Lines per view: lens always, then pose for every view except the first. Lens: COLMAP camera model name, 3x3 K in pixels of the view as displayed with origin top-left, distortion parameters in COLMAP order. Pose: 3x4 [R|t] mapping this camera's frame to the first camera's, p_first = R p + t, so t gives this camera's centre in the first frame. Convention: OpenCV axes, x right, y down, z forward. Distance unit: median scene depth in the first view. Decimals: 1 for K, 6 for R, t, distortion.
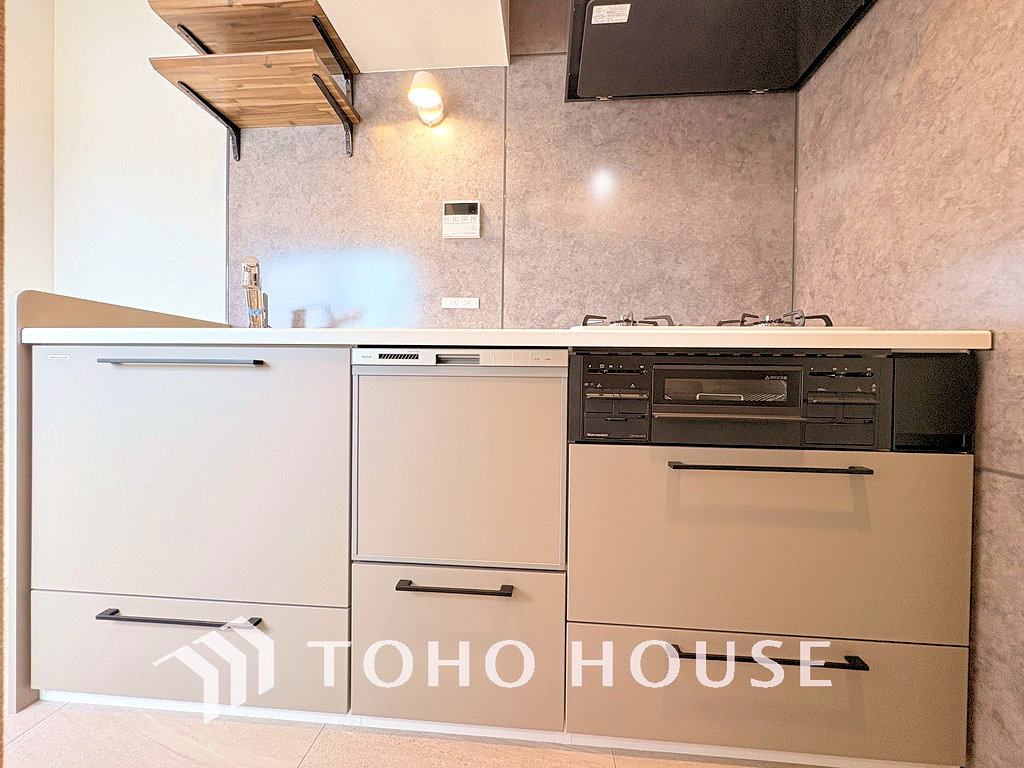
lens RADIAL K [[409.3, 0, 510.2], [0, 409.3, 382.9], [0, 0, 1]] dist [0.001117, -0.000543]
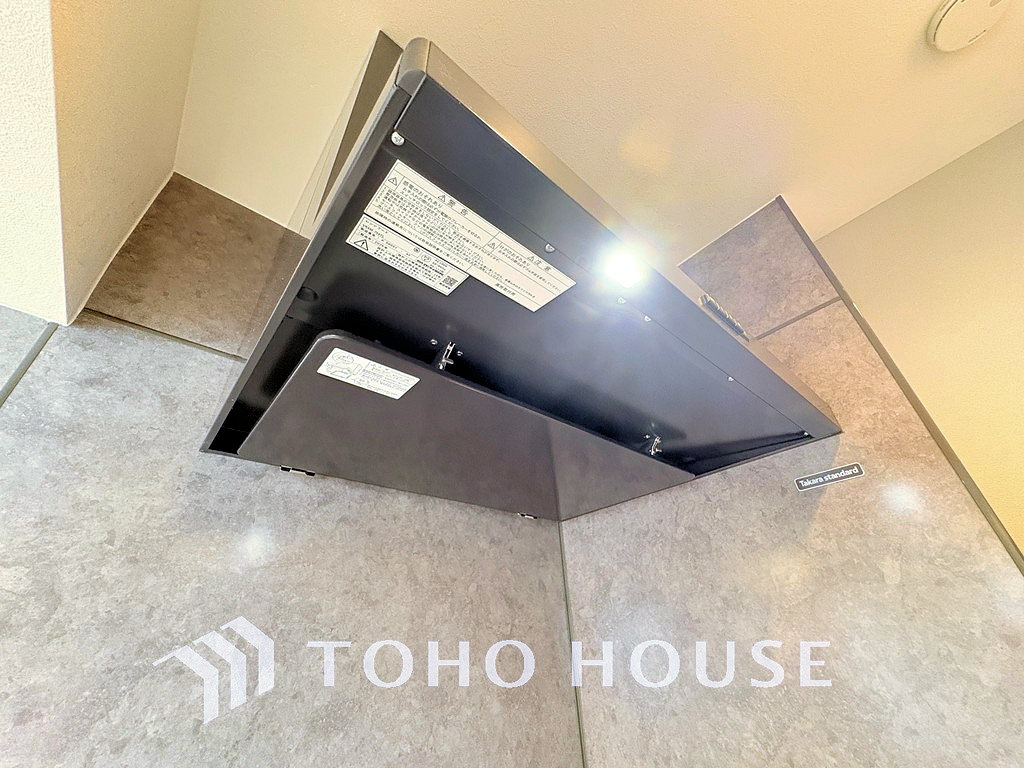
lens RADIAL K [[409.3, 0, 510.2], [0, 409.3, 382.9], [0, 0, 1]] dist [0.001117, -0.000543]
pose [[0.698348, 0.349629, 0.624555, 0.069706], [0.058299, 0.841895, -0.536484, -0.511093], [-0.713380, 0.411064, 0.567553, 0.514398]]
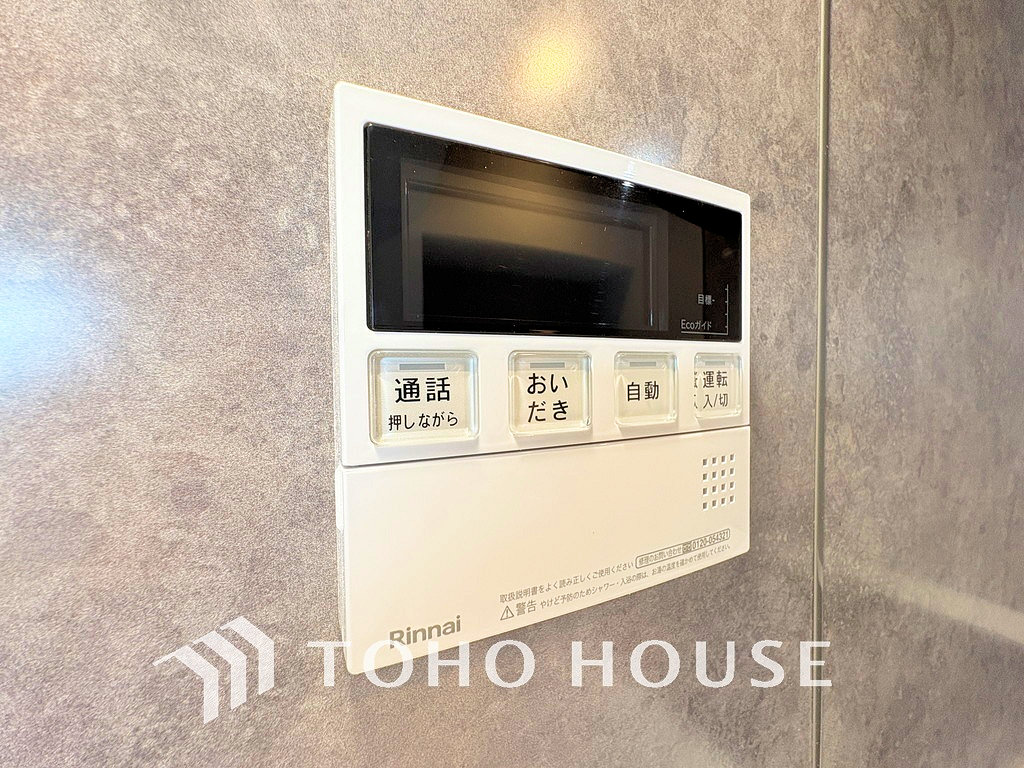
lens RADIAL K [[407.0, 0, 511.1], [0, 407.0, 382.9], [0, 0, 1]] dist [0.000656, -0.000325]
pose [[0.867006, -0.038168, 0.496834, -0.179576], [0.024683, 0.999128, 0.033682, -0.421660], [-0.497686, -0.016939, 0.867192, 0.979583]]
